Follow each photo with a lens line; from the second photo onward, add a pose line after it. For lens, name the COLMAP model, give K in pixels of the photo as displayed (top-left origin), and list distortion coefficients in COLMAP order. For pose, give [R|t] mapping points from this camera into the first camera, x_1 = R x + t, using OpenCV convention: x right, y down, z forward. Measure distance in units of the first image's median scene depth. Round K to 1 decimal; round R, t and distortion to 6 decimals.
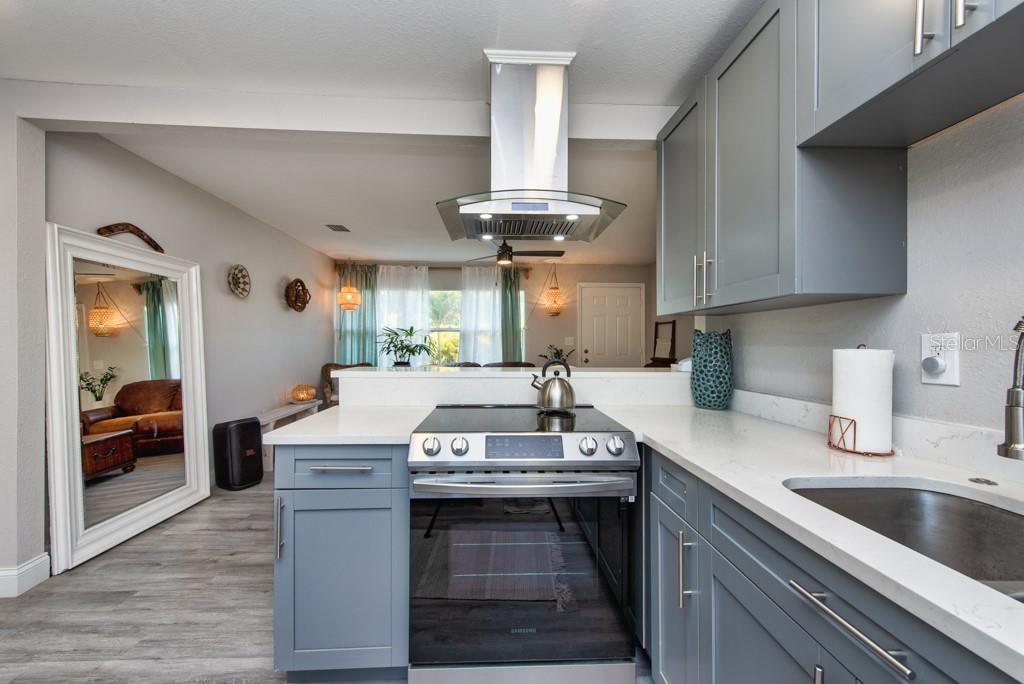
lens RADIAL K [[404.2, 0, 509.2], [0, 404.2, 349.0], [0, 0, 1]] dist [0.016349, -0.003976]
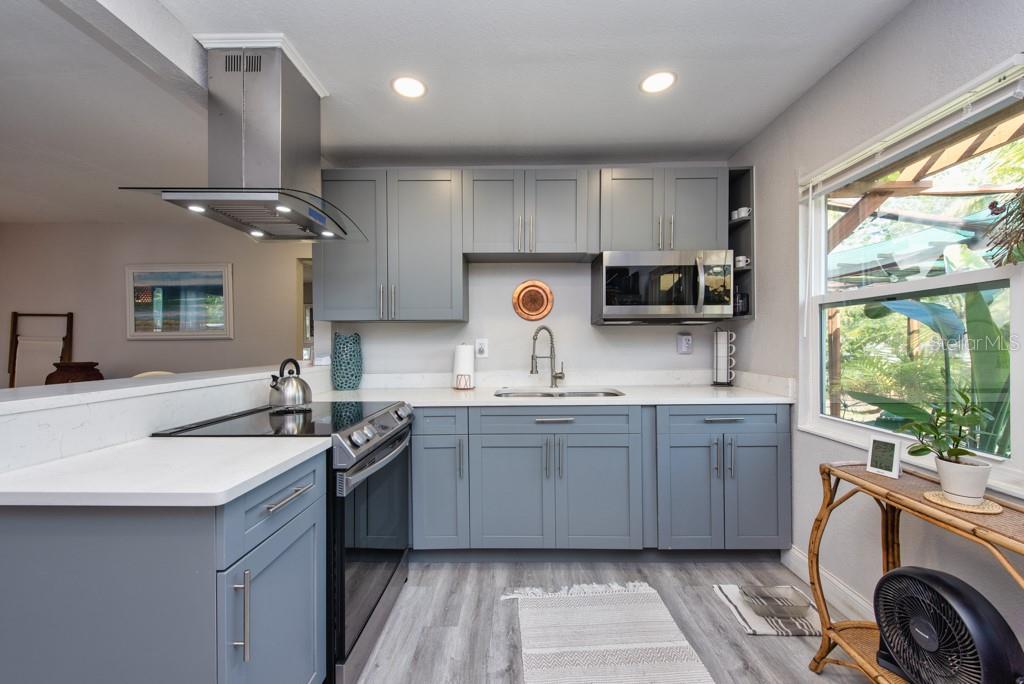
lens RADIAL K [[404.2, 0, 512.1], [0, 404.2, 343.1], [0, 0, 1]] dist [0.016349, -0.003976]
pose [[0.062948, -0.002522, 0.998014, -0.291354], [0.016577, 0.999861, 0.001481, -0.001911], [-0.997879, 0.016451, 0.062981, 0.121130]]
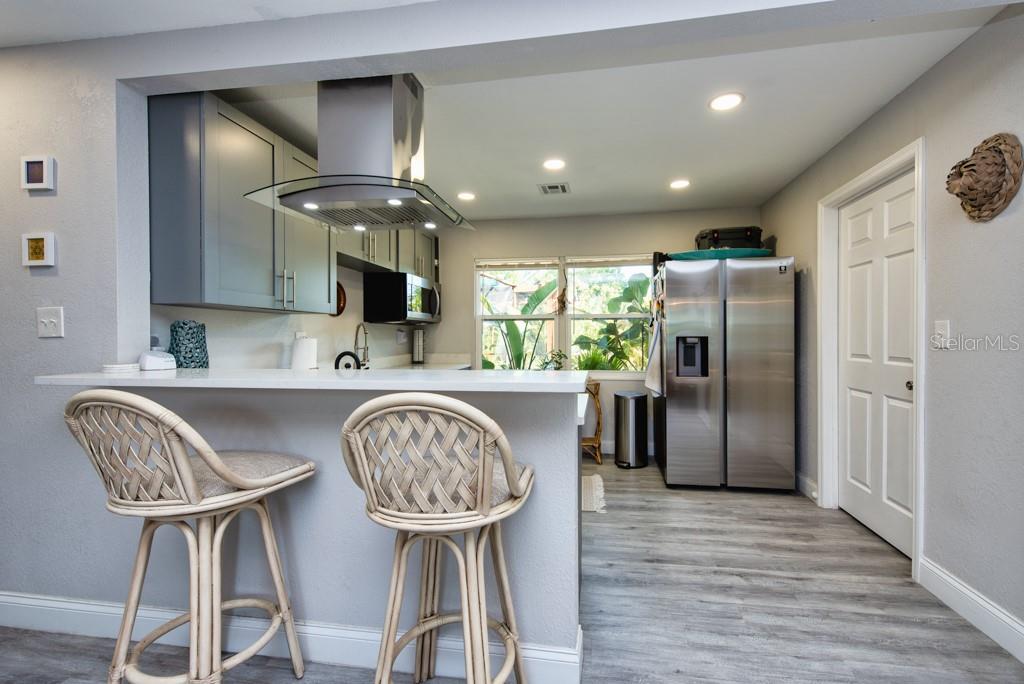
lens RADIAL K [[404.2, 0, 545.2], [0, 404.2, 337.2], [0, 0, 1]] dist [0.016349, -0.003976]
pose [[-0.983301, 0.001308, 0.181982, -0.177289], [0.003991, 0.999889, 0.014376, -0.006932], [-0.181943, 0.014862, -0.983197, 0.619814]]
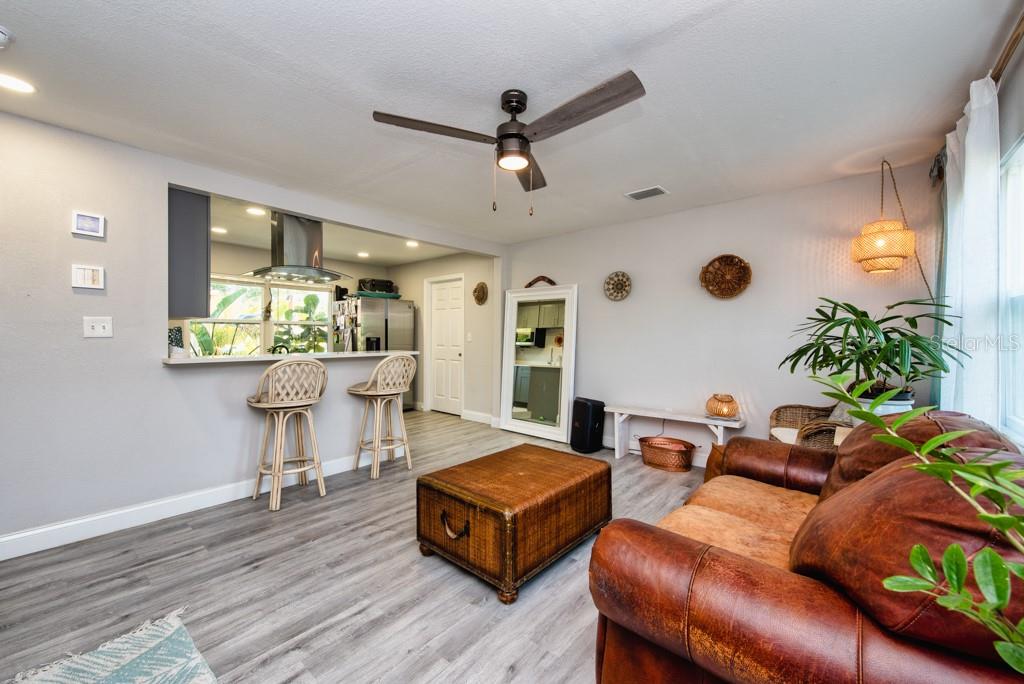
lens RADIAL K [[404.2, 0, 514.5], [0, 404.2, 343.1], [0, 0, 1]] dist [0.016349, -0.003976]
pose [[-0.669529, 0.005969, -0.742762, 0.263647], [-0.015363, 0.999643, 0.021882, -0.014055], [0.742627, 0.026062, -0.669198, 1.021547]]
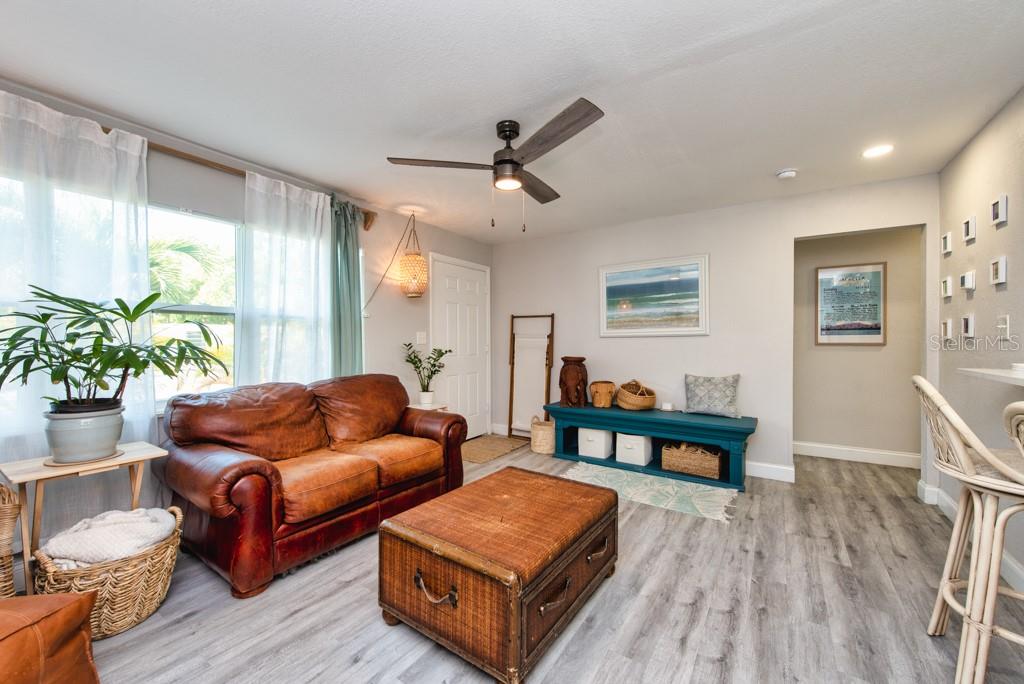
lens RADIAL K [[404.2, 0, 511.4], [0, 404.2, 349.3], [0, 0, 1]] dist [0.016349, -0.003976]
pose [[0.584003, -0.021969, 0.811454, -0.337286], [0.016983, 0.999746, 0.014845, -0.008517], [-0.811574, 0.005111, 0.584228, 0.535625]]
